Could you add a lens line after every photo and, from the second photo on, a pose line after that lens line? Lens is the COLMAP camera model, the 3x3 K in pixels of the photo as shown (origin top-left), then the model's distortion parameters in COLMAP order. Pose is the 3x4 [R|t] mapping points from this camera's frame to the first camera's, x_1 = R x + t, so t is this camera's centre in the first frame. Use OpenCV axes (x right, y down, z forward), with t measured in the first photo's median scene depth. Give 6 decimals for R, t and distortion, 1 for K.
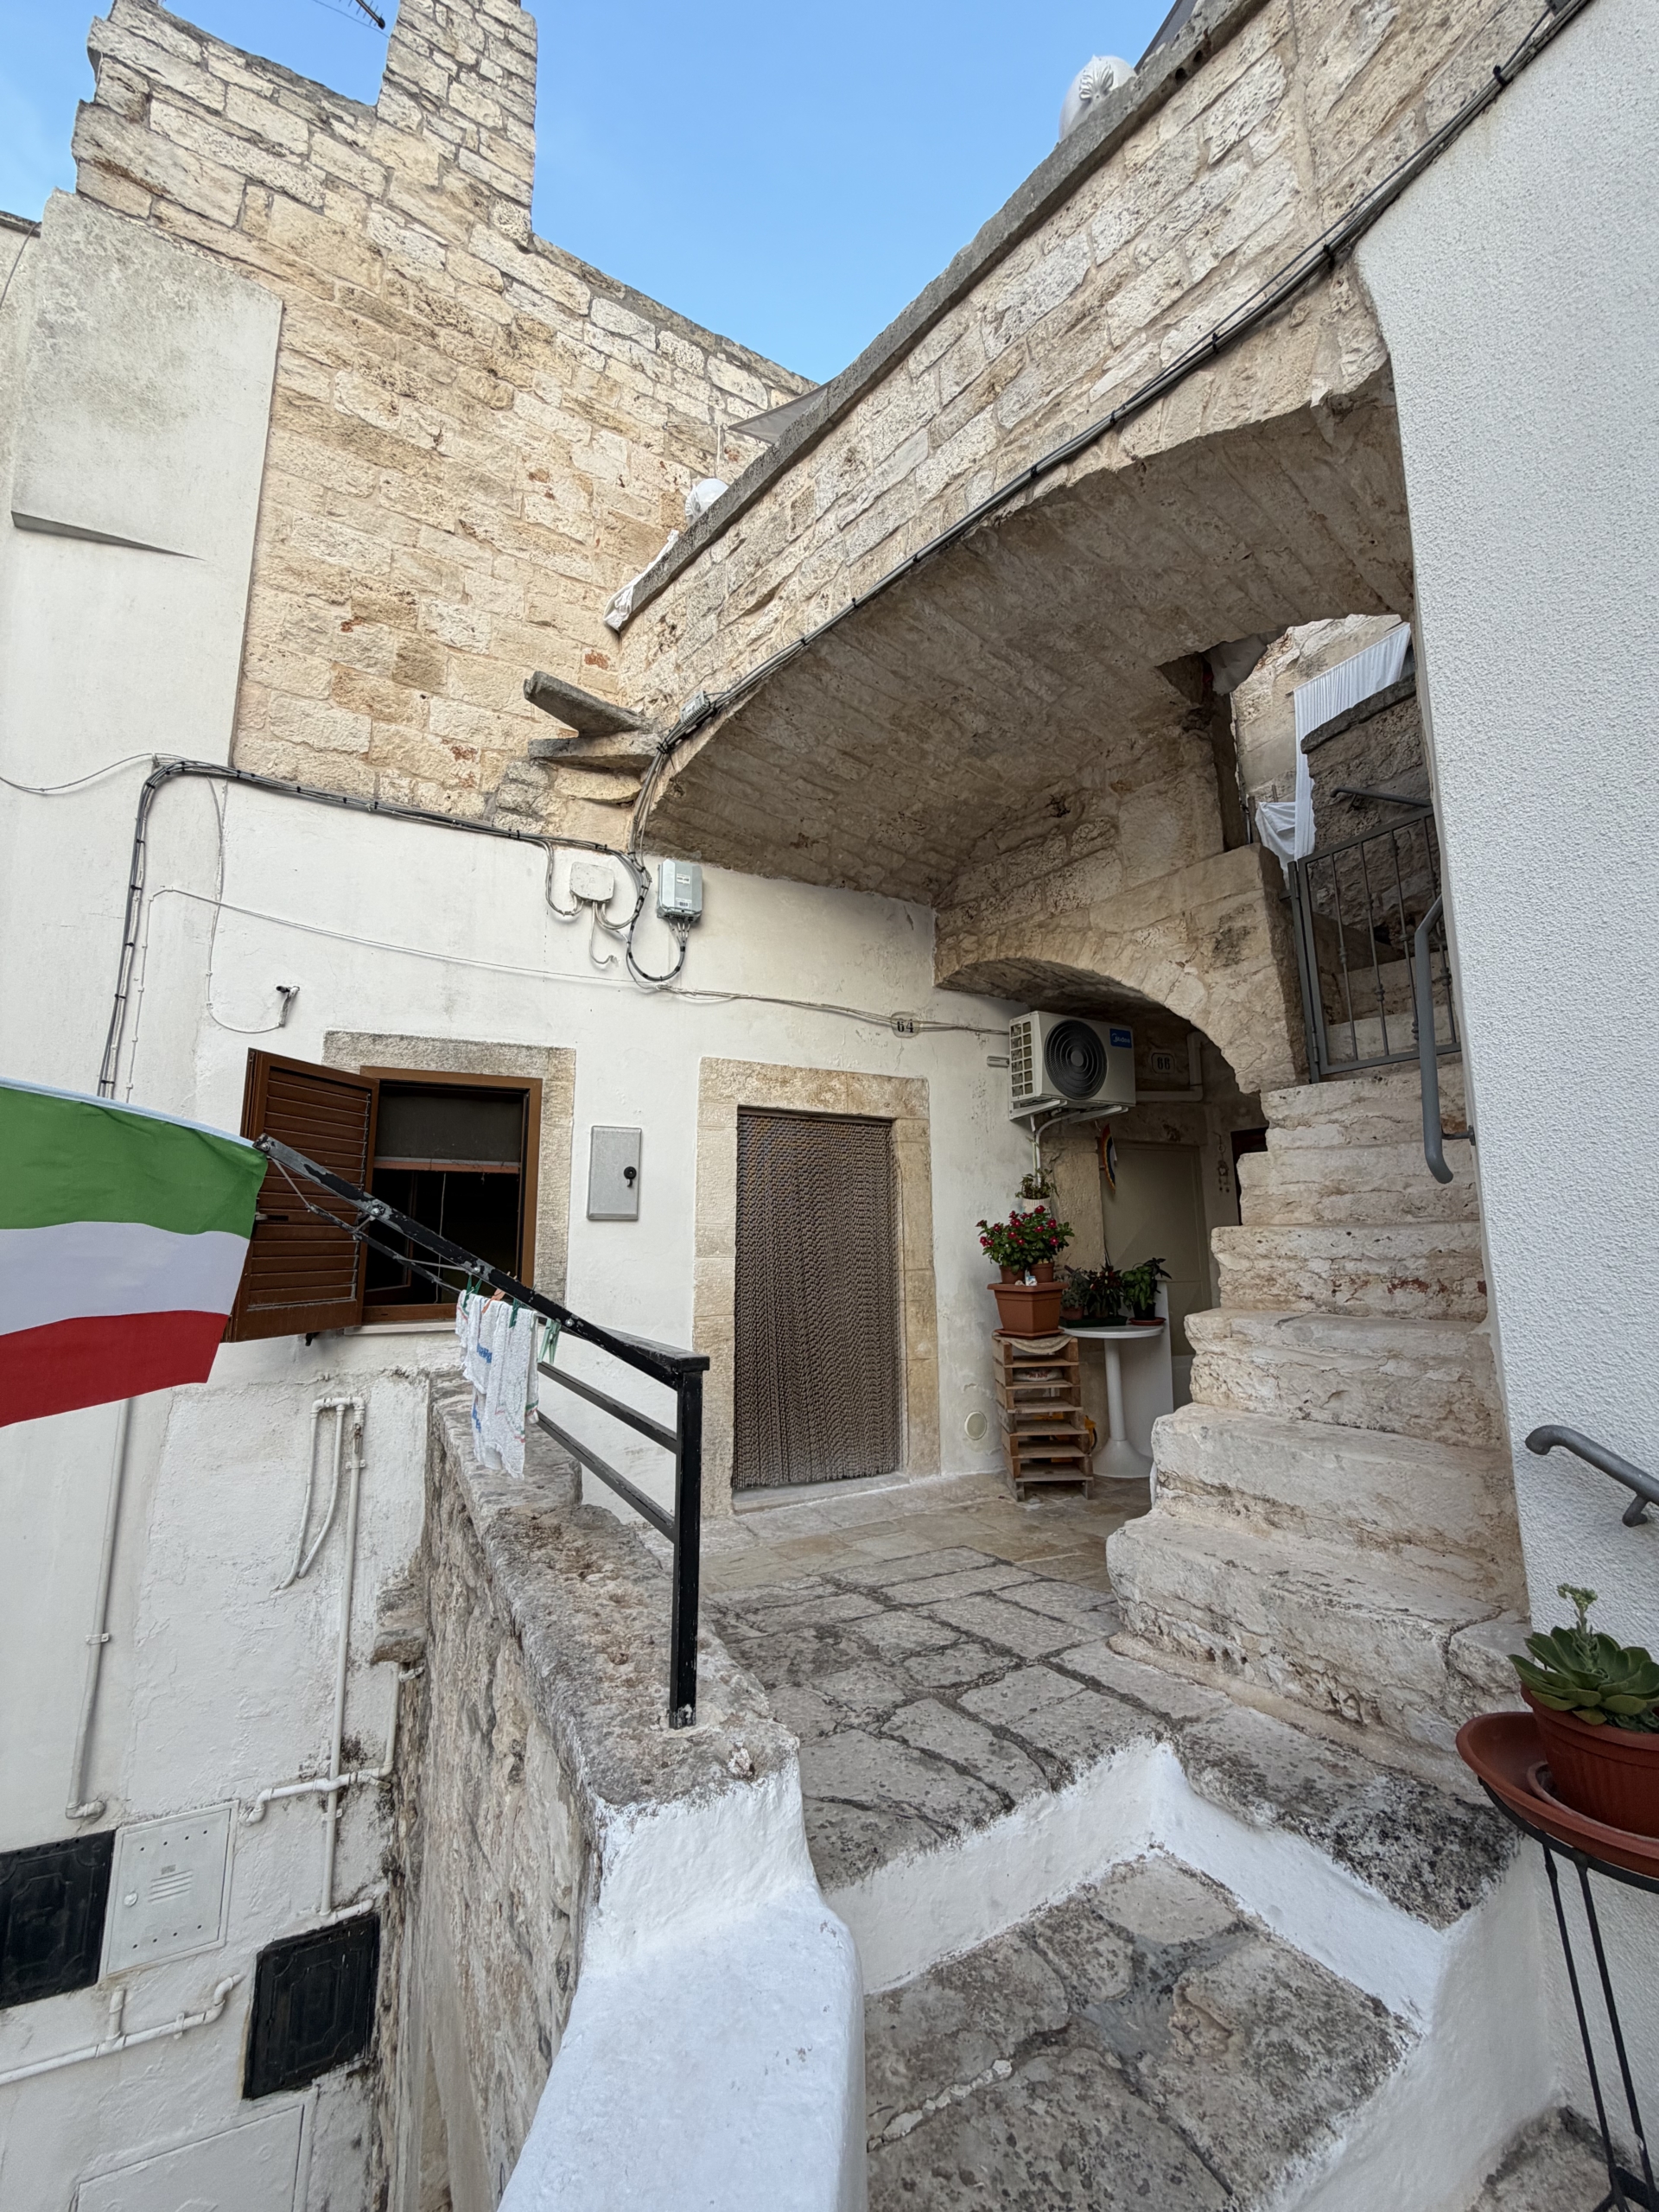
lens RADIAL K [[880.6, 0, 830.3], [0, 880.6, 1095.3], [0, 0, 1]] dist [0.000503, -0.000185]
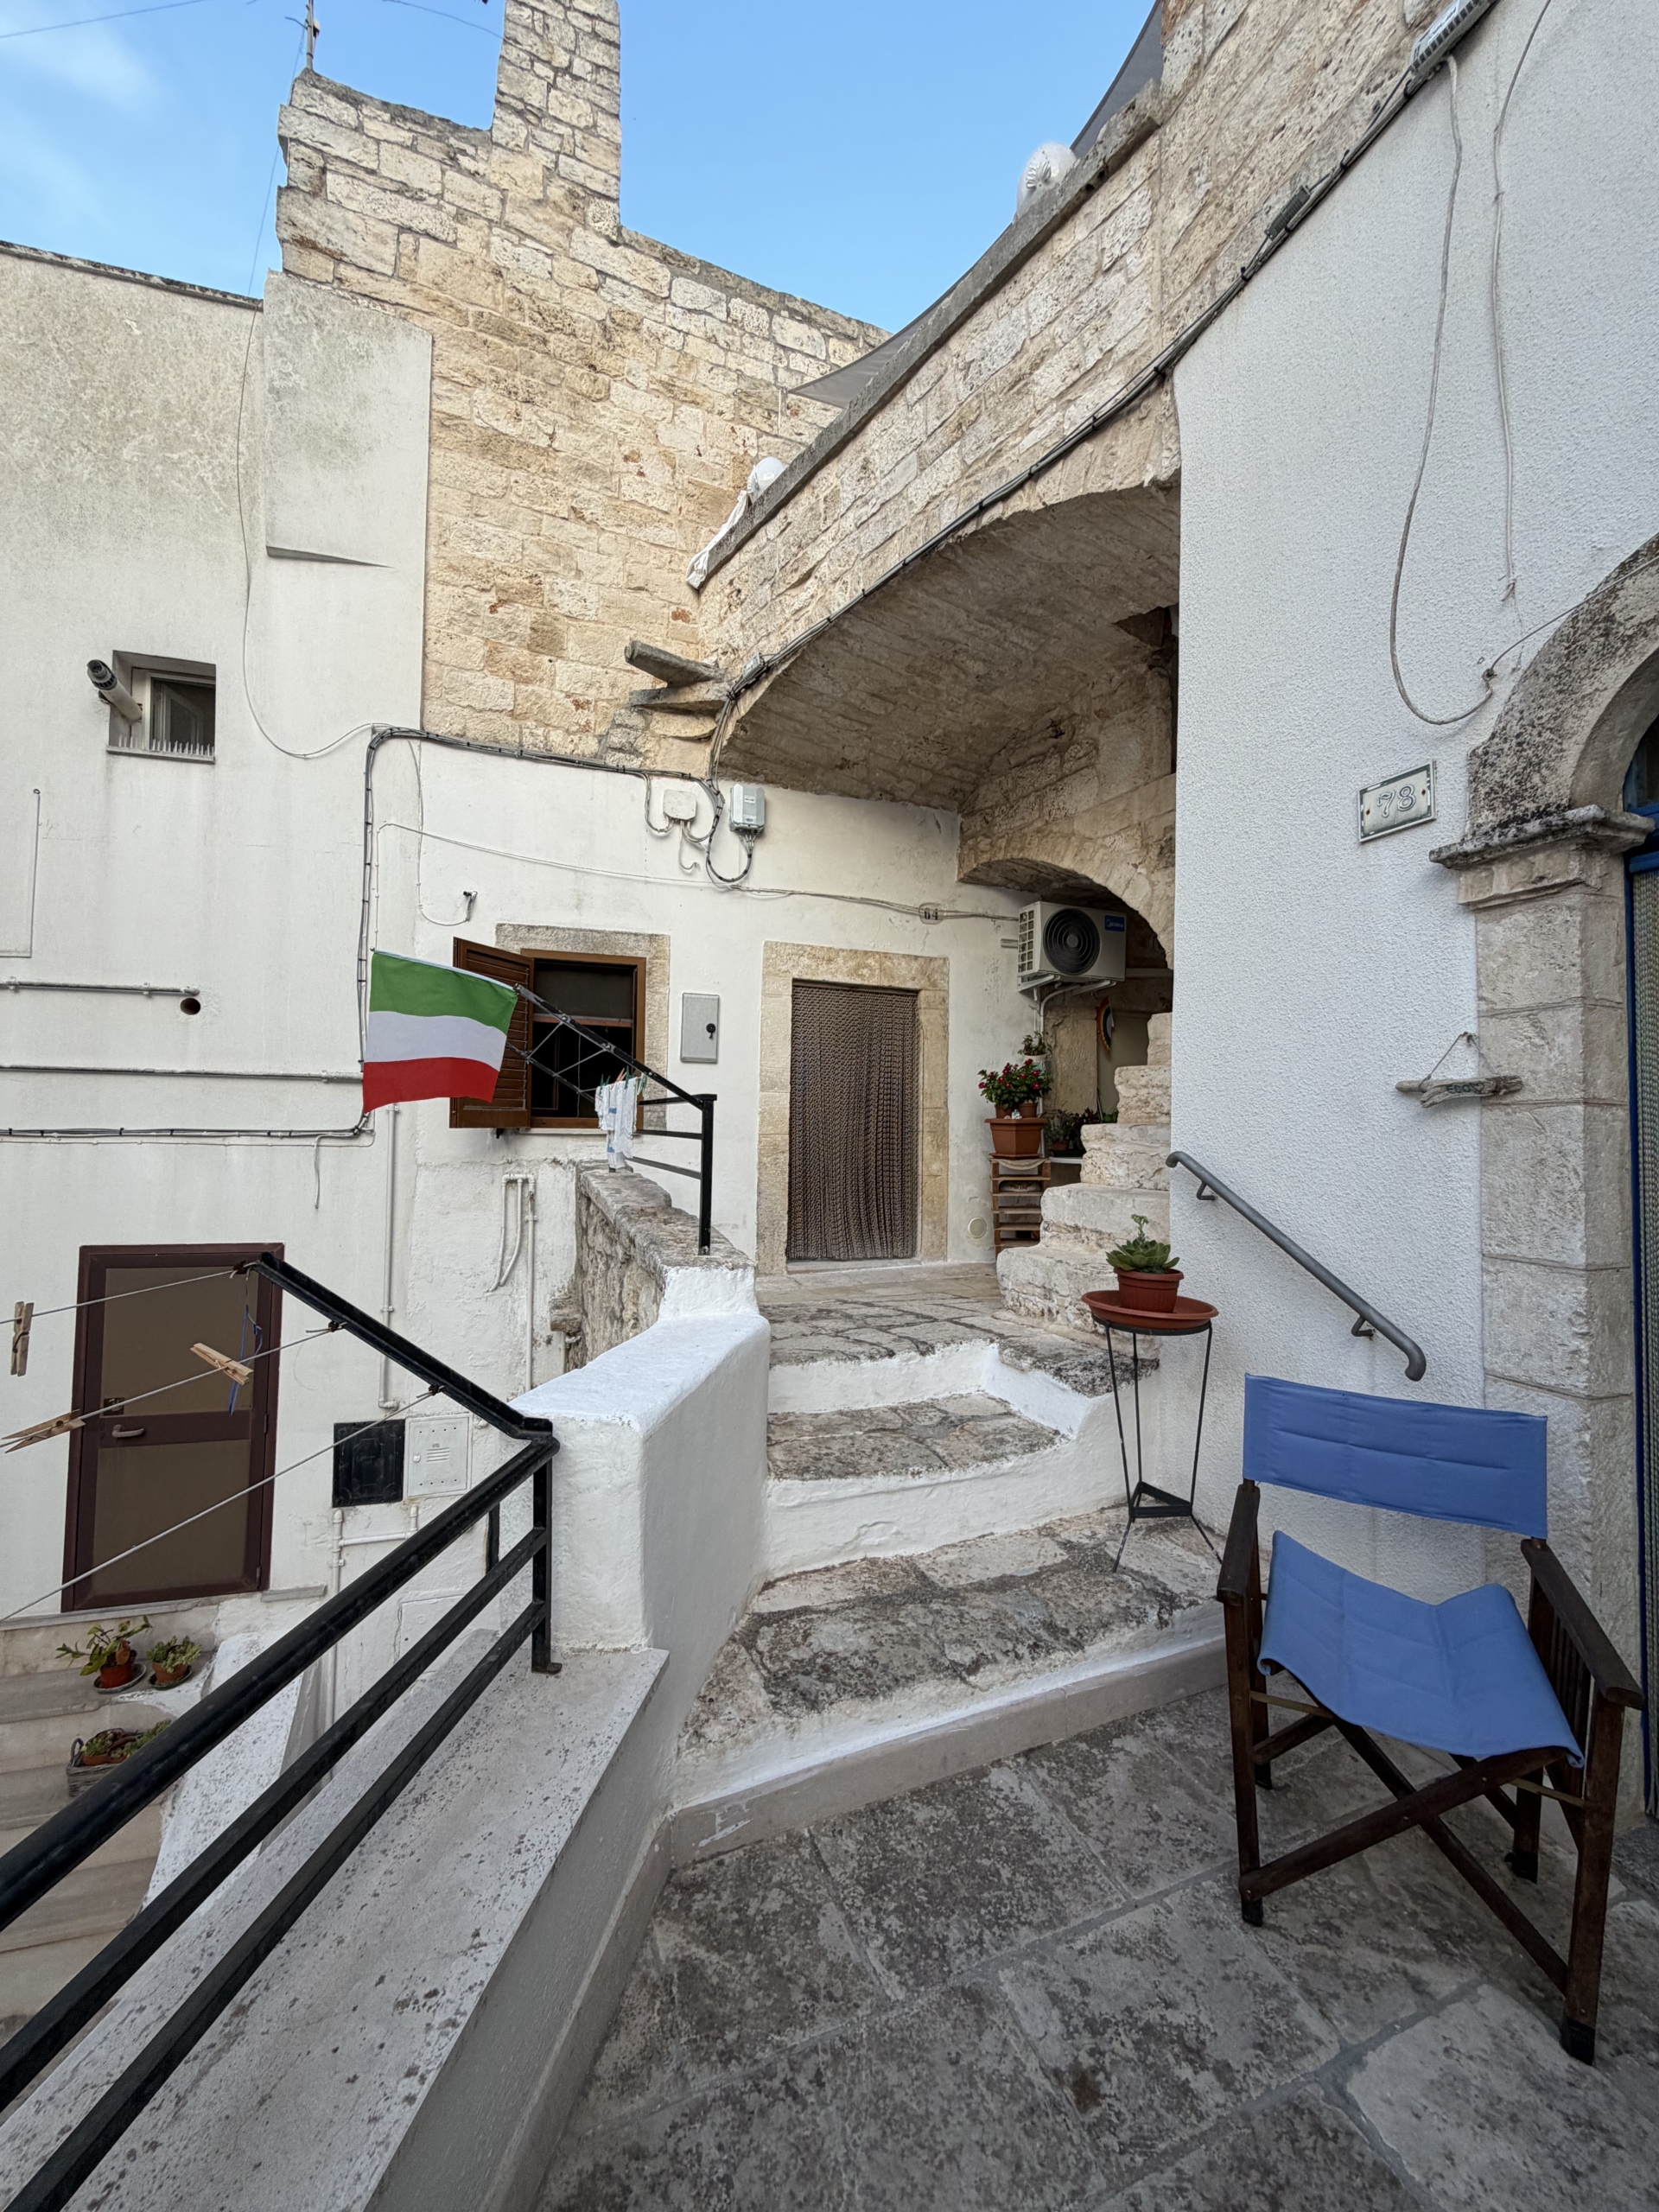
lens RADIAL K [[880.6, 0, 830.3], [0, 880.6, 1095.3], [0, 0, 1]] dist [0.000503, -0.000185]
pose [[0.992367, 0.019534, -0.121764, 0.119559], [-0.002669, 0.990546, 0.137156, 0.004297], [0.123292, -0.135784, 0.983037, -0.316333]]
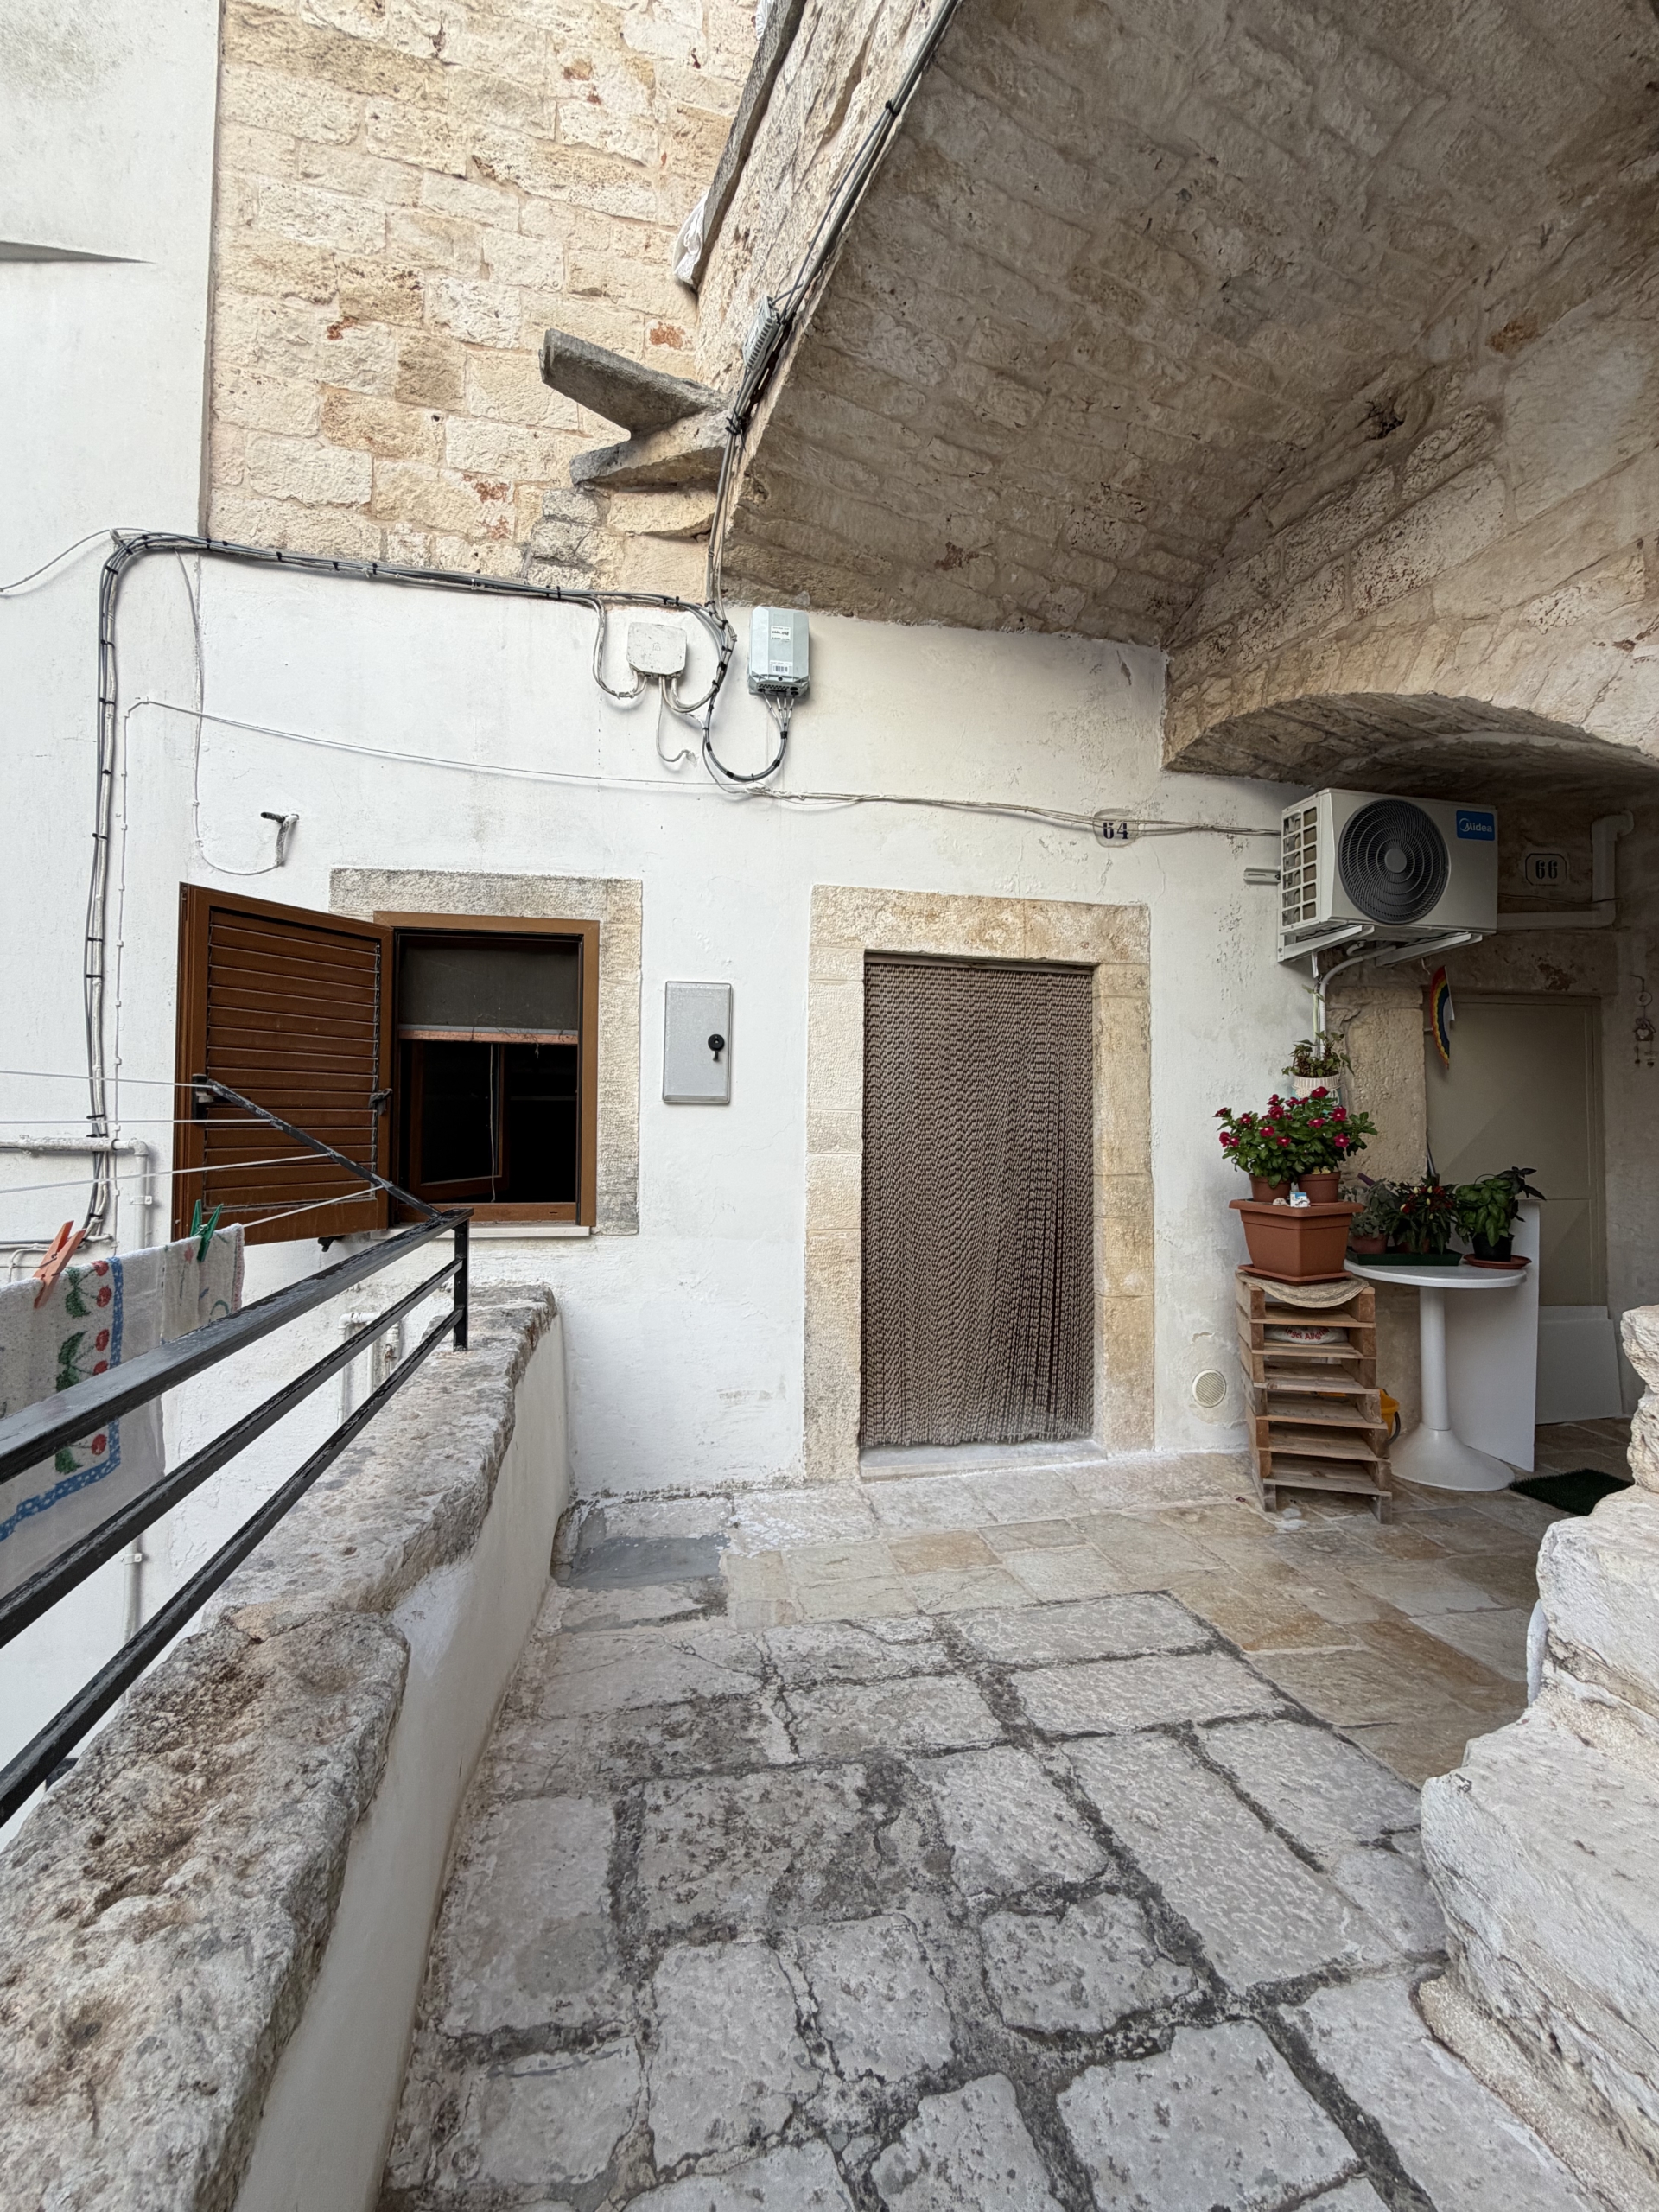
lens RADIAL K [[880.6, 0, 830.3], [0, 880.6, 1095.3], [0, 0, 1]] dist [0.000503, -0.000185]
pose [[0.958682, 0.005919, -0.284420, 0.081578], [0.032940, 0.990749, 0.131648, 0.035930], [0.282568, -0.135578, 0.949618, 0.296538]]
